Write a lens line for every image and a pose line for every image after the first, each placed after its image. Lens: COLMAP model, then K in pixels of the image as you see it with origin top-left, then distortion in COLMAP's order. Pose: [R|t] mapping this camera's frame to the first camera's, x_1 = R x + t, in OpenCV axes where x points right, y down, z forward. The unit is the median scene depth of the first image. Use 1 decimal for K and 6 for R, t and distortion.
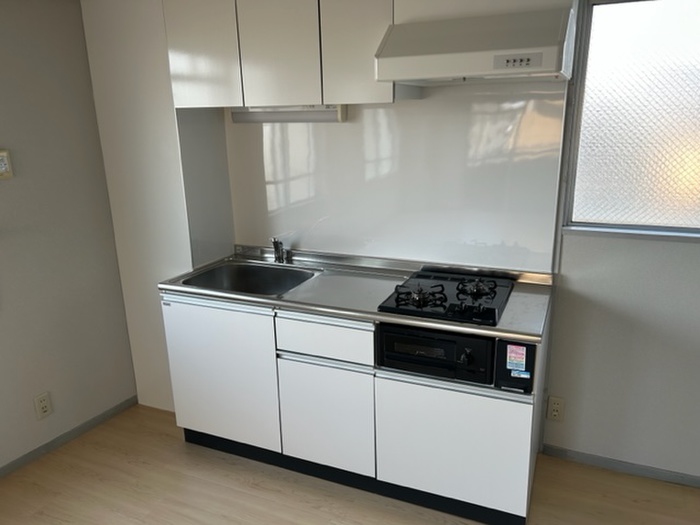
lens RADIAL K [[538.7, 0, 350.0], [0, 538.7, 262.5], [0, 0, 1]] dist [0.043602, -0.000309]
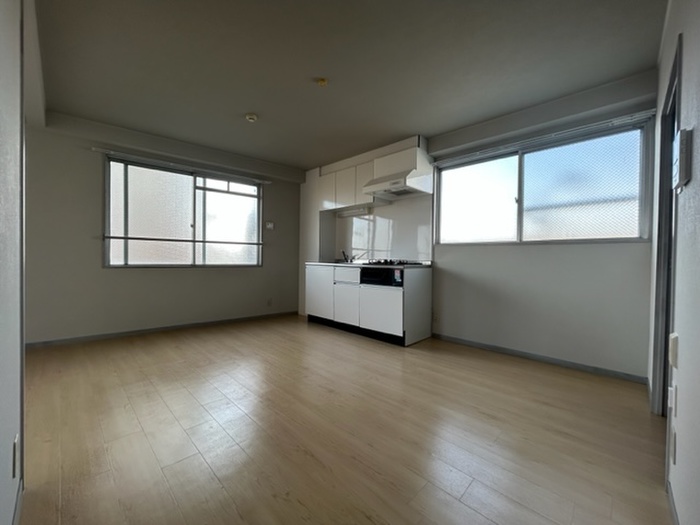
lens RADIAL K [[289.8, 0, 350.0], [0, 289.8, 262.5], [0, 0, 1]] dist [-0.000327, -0.000179]
pose [[0.936522, 0.040010, -0.348317, 0.503517], [-0.126674, 0.964972, -0.229746, 0.420258], [0.326924, 0.259285, 0.908786, -0.464588]]
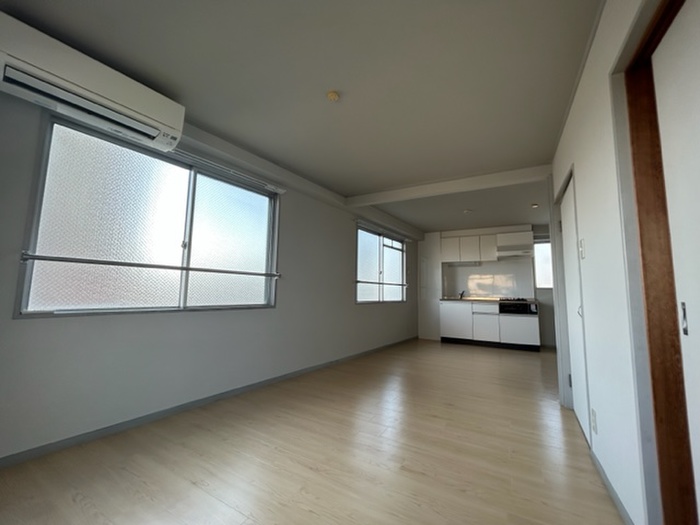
lens RADIAL K [[289.8, 0, 350.0], [0, 289.8, 262.5], [0, 0, 1]] dist [-0.000327, -0.000179]
pose [[0.996431, 0.034248, -0.077146, -0.969147], [-0.060079, 0.929761, -0.363228, 0.706483], [0.059288, 0.366567, 0.928501, -1.418733]]
